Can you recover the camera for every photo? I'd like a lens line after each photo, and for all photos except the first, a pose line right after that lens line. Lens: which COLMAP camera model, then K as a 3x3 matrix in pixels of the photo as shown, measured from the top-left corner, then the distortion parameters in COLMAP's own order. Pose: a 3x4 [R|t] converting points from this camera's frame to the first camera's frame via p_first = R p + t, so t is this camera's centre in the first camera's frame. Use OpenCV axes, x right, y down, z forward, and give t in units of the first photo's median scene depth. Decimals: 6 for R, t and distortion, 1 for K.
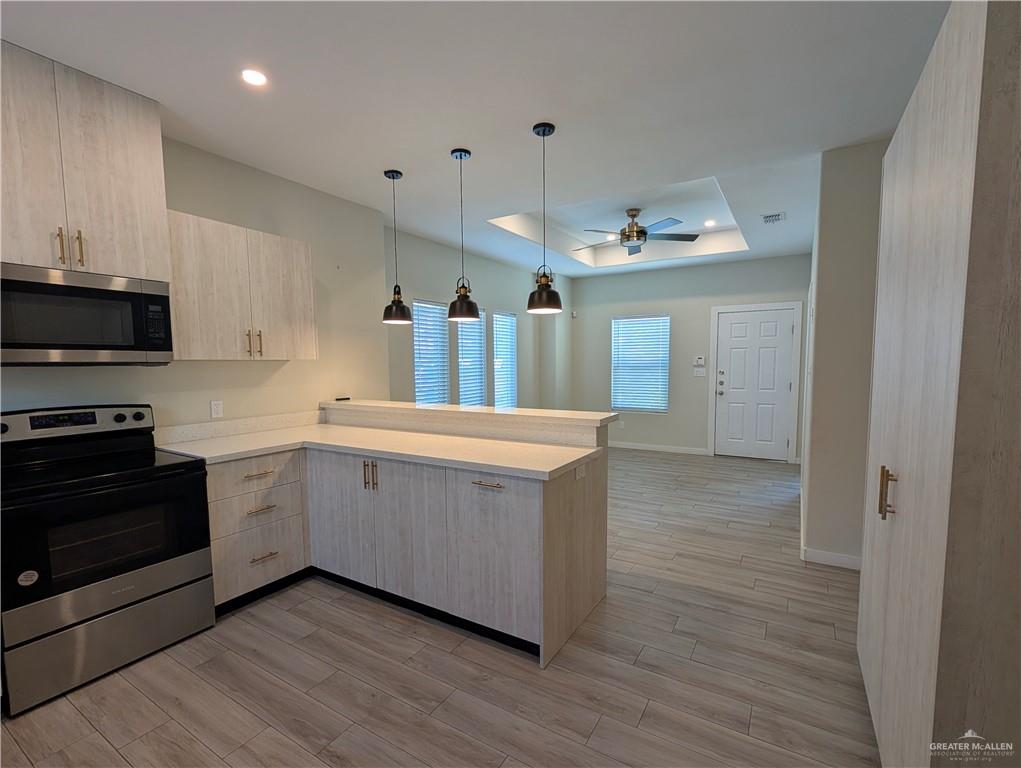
lens RADIAL K [[465.8, 0, 511.2], [0, 465.8, 390.6], [0, 0, 1]] dist [0.002376, -0.000068]
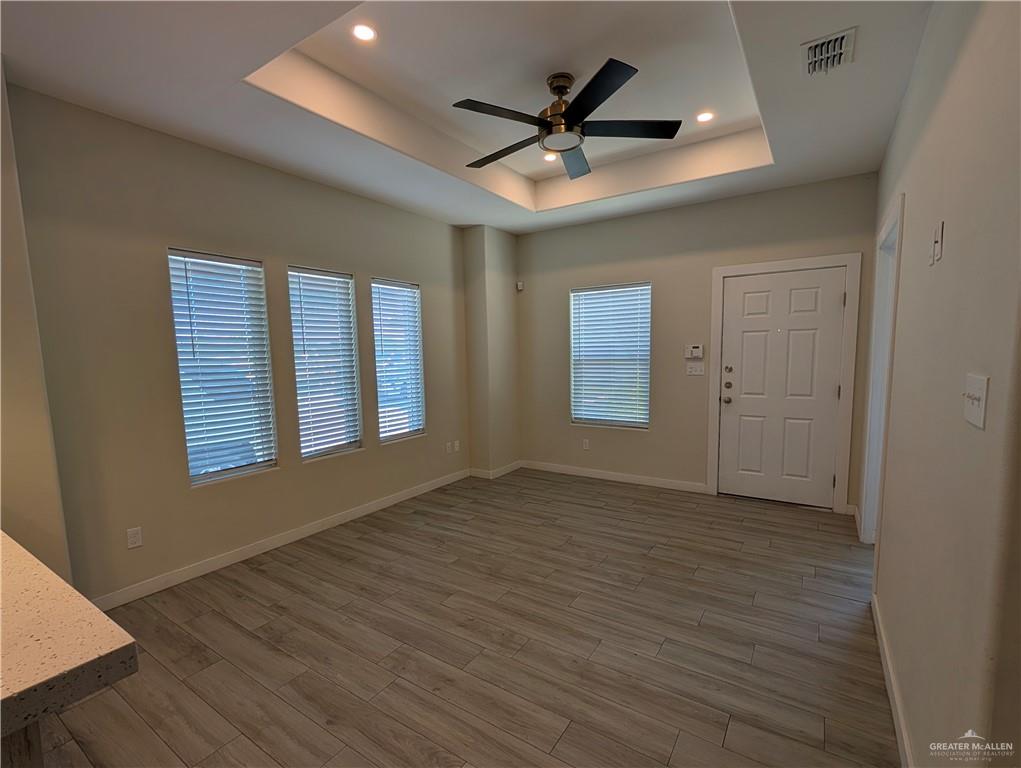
lens RADIAL K [[465.8, 0, 509.4], [0, 465.8, 392.7], [0, 0, 1]] dist [0.002376, -0.000068]
pose [[0.999407, -0.007308, -0.033658, 0.166653], [0.008202, 0.999616, 0.026477, -0.025525], [0.033452, -0.026737, 0.999083, 0.337347]]
